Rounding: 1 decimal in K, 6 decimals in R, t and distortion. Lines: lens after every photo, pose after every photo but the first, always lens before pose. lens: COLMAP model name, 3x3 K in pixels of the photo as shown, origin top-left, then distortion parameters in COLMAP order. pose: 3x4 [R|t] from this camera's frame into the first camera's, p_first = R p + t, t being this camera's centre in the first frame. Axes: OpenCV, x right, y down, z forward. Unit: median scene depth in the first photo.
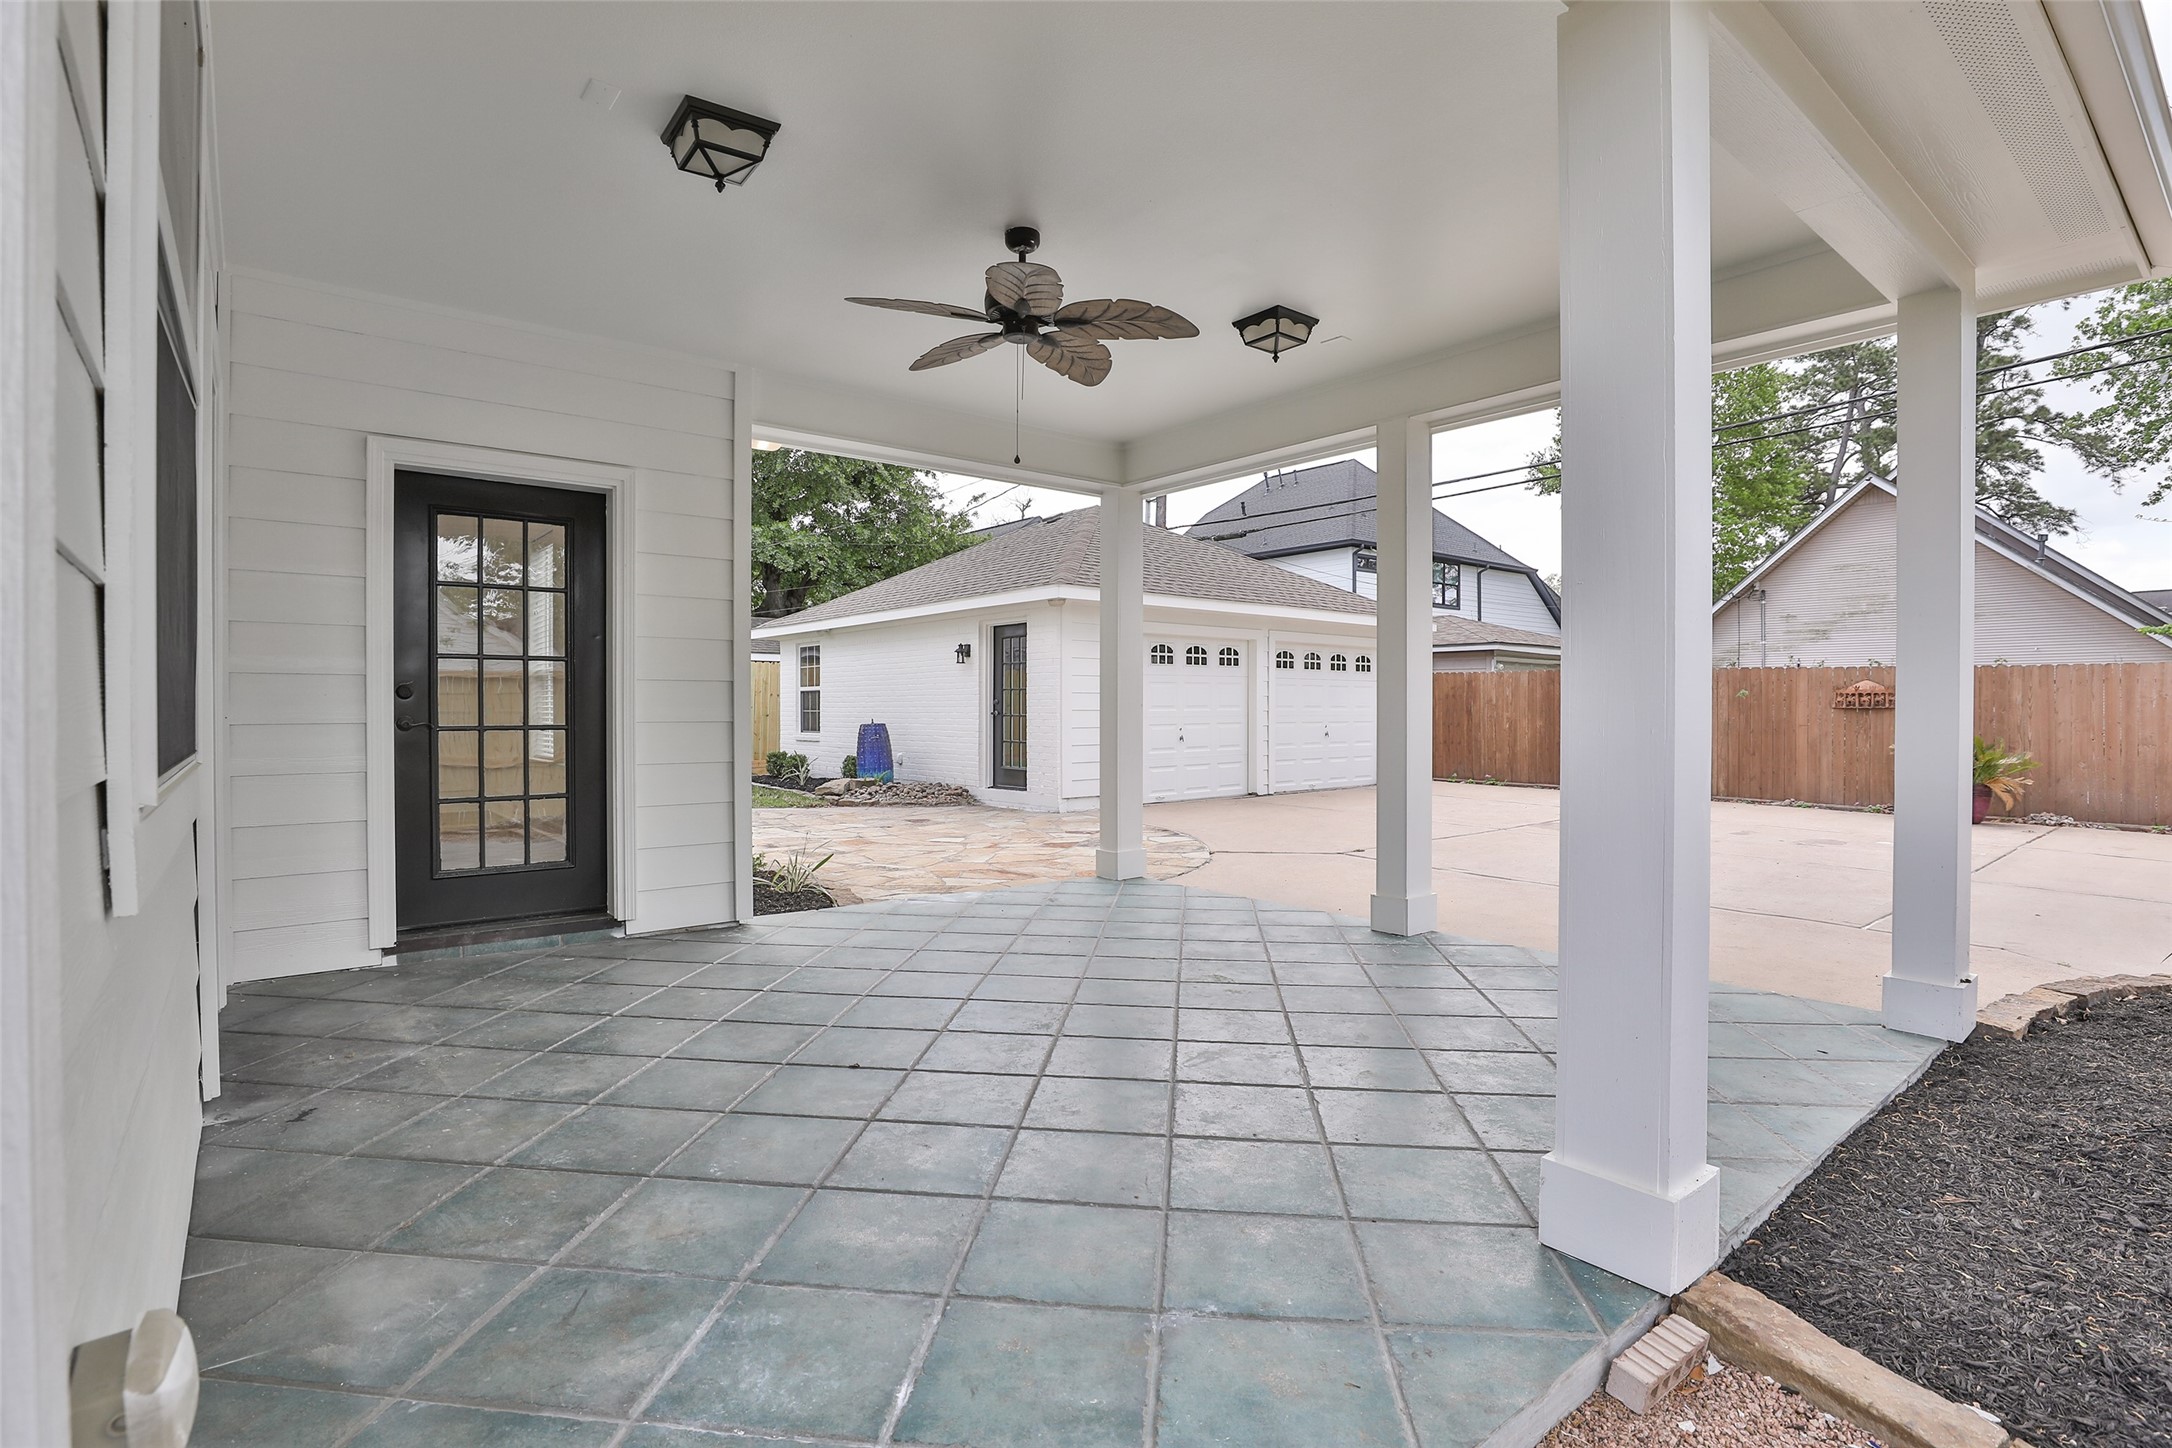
lens RADIAL K [[1046.5, 0, 1086.0], [0, 1046.5, 724.0], [0, 0, 1]] dist [-0.035603, 0.001568]
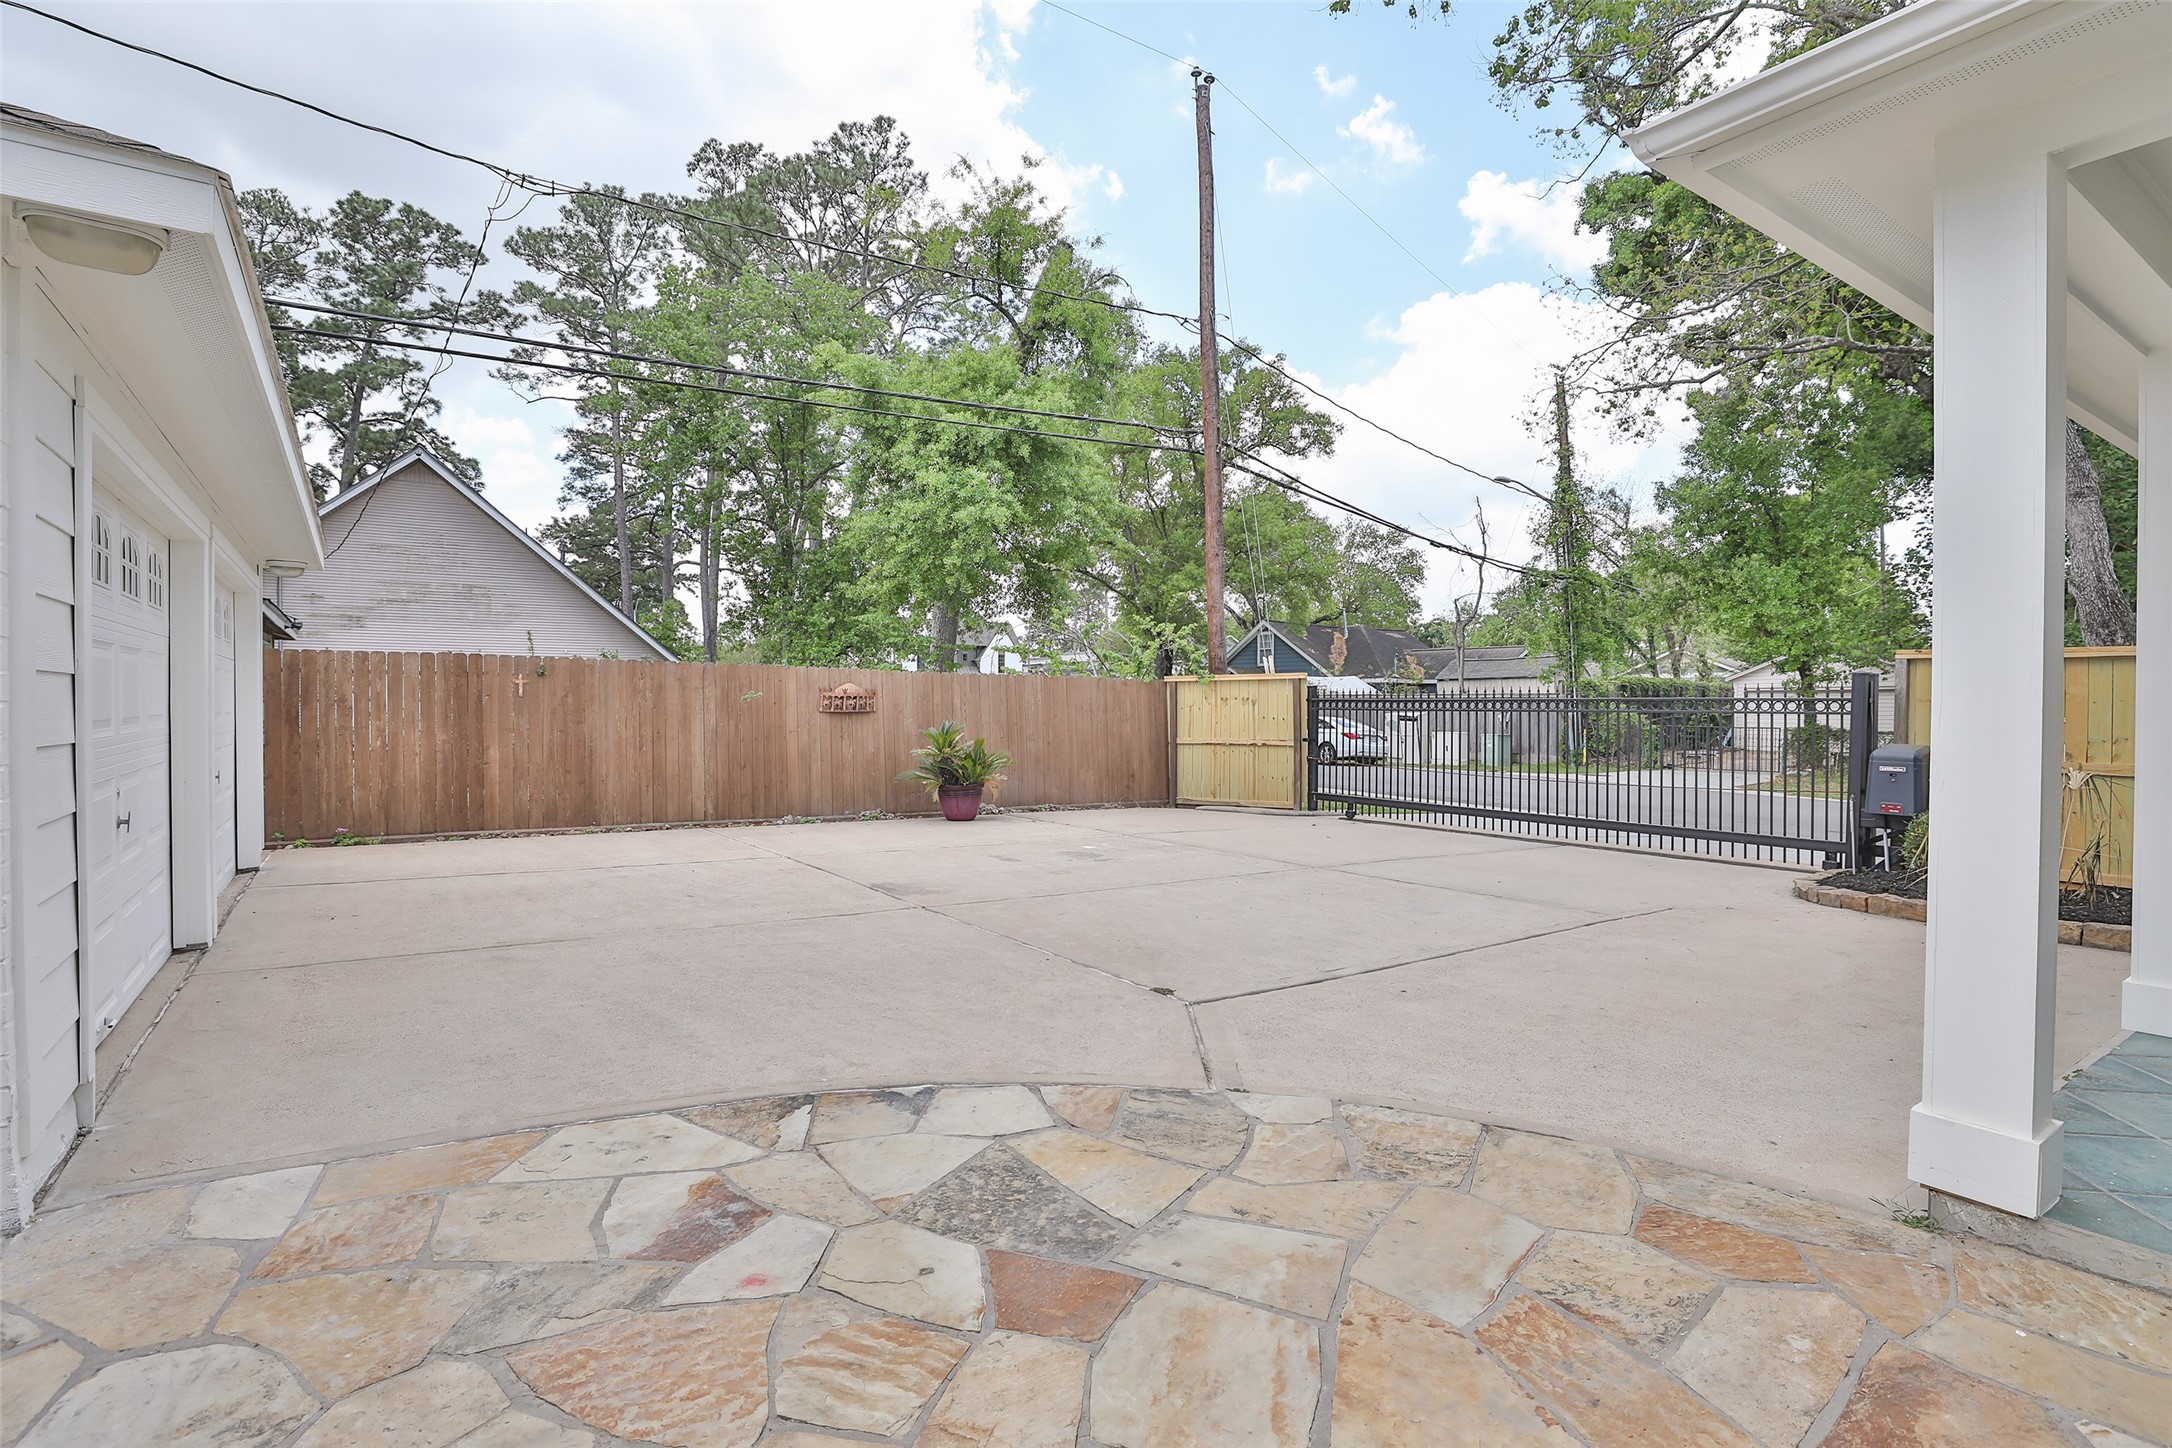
lens RADIAL K [[1046.5, 0, 1086.0], [0, 1046.5, 724.0], [0, 0, 1]] dist [-0.035603, 0.001568]
pose [[0.082404, -0.016999, 0.996454, -0.186556], [0.011677, 0.999802, 0.016090, -0.016678], [-0.996531, 0.010309, 0.082587, 0.666489]]
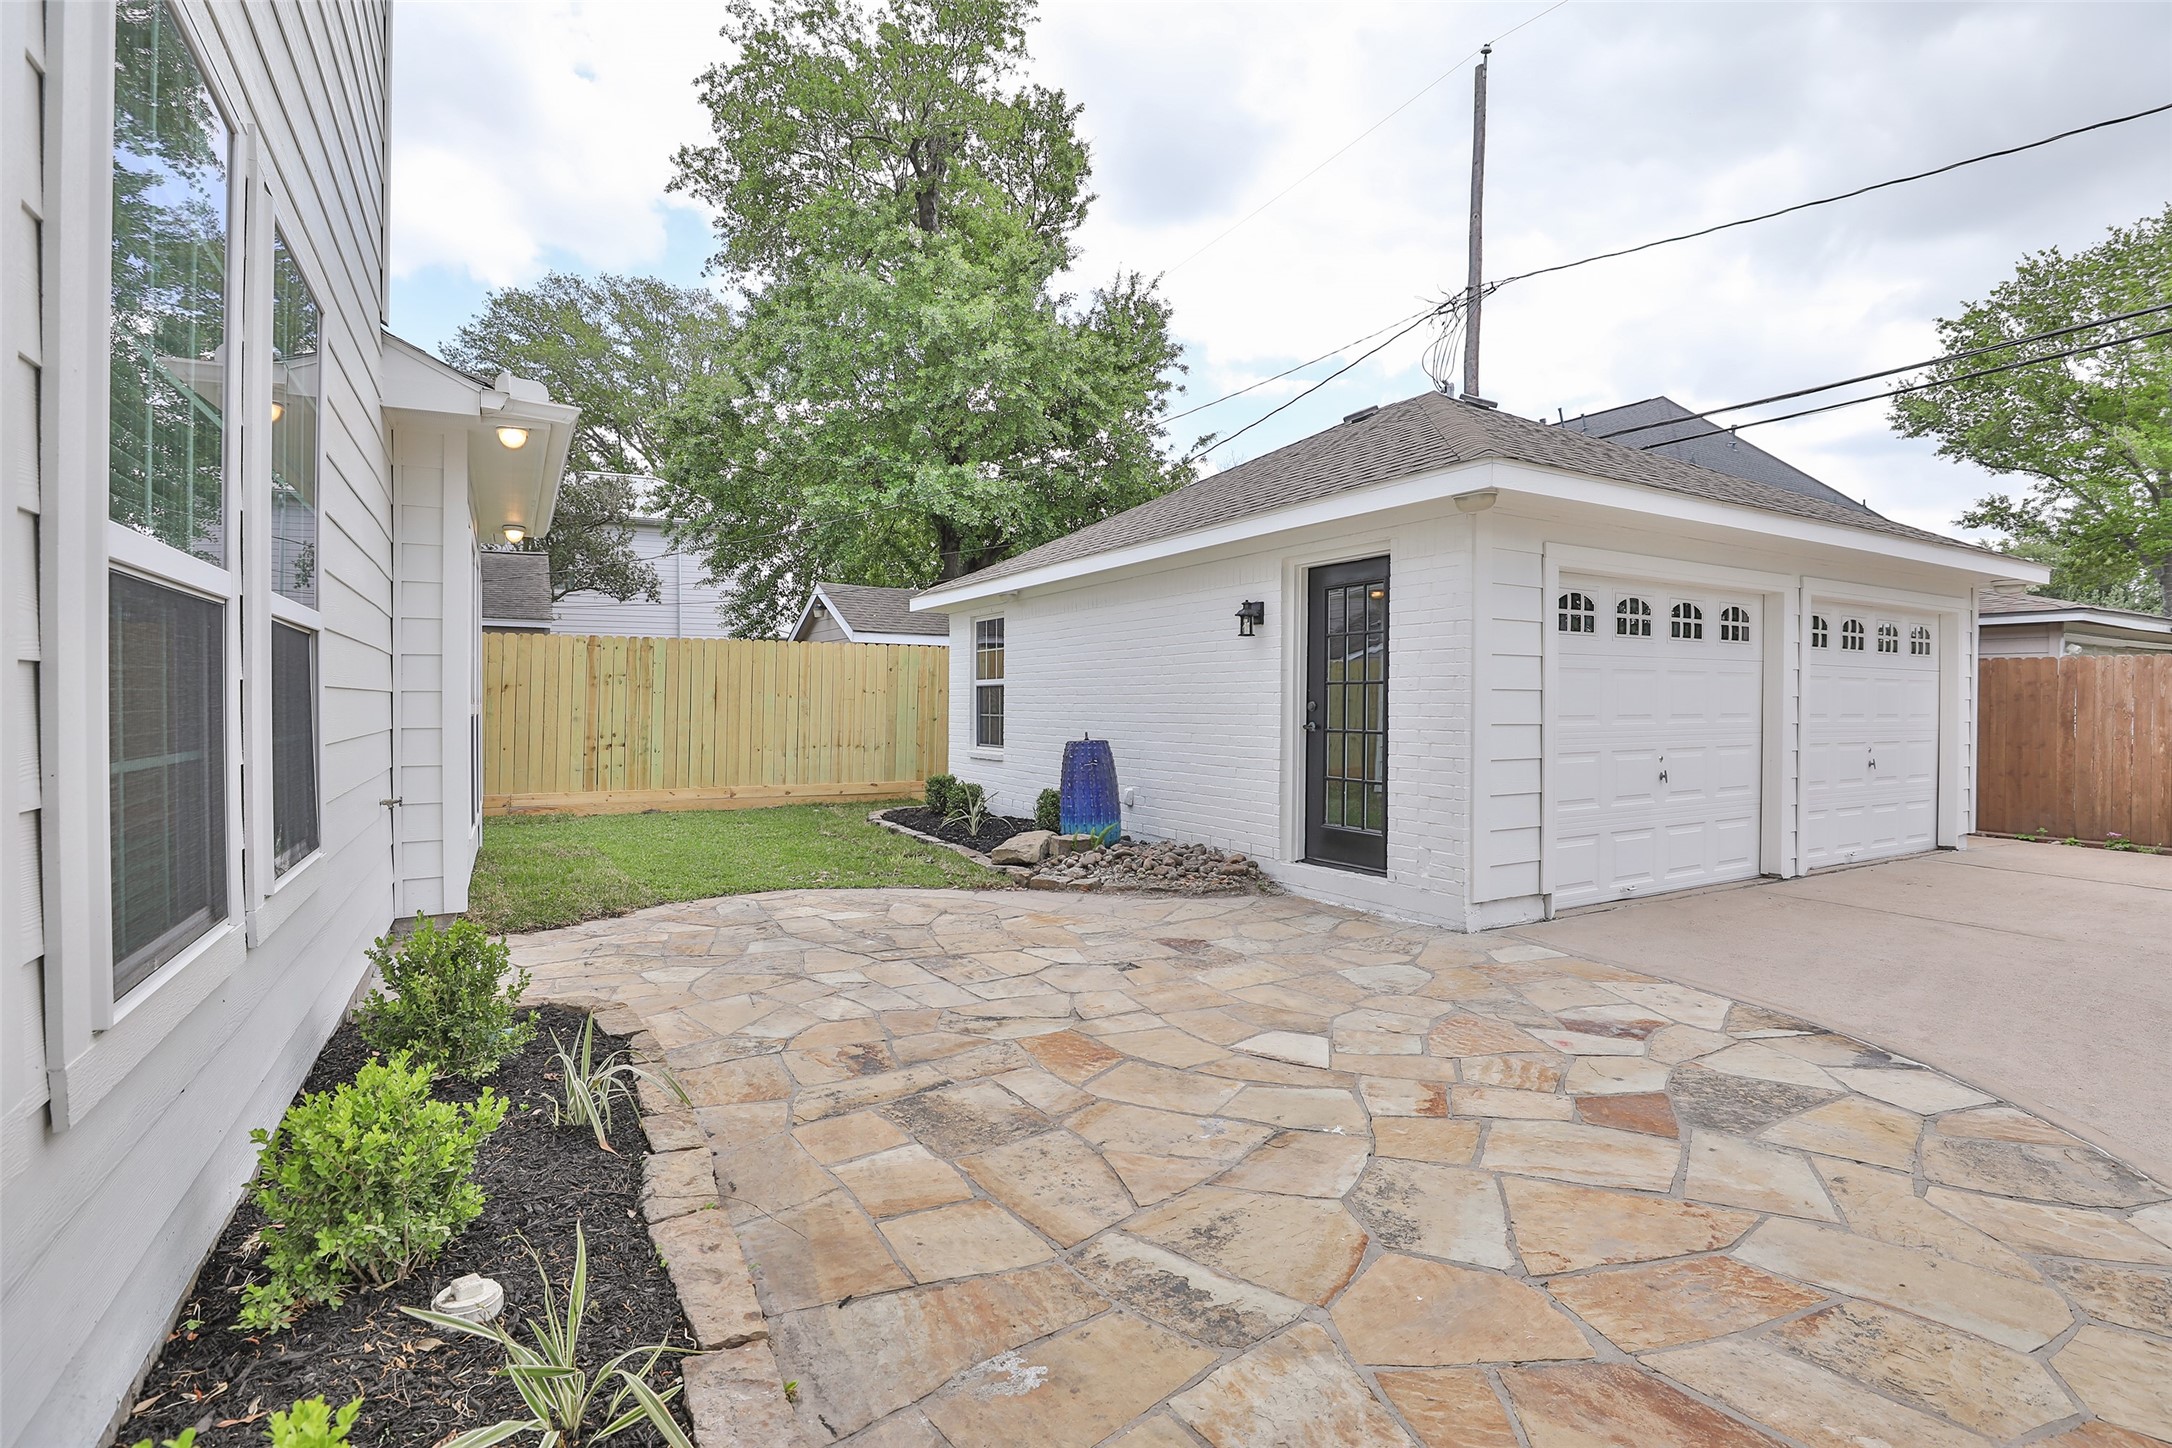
lens RADIAL K [[1046.5, 0, 1086.0], [0, 1046.5, 724.0], [0, 0, 1]] dist [-0.035603, 0.001568]
pose [[0.983924, 0.008286, -0.178394, -0.097335], [-0.007603, 0.999961, 0.004515, -0.012129], [0.178424, -0.003087, 0.983949, 0.408249]]
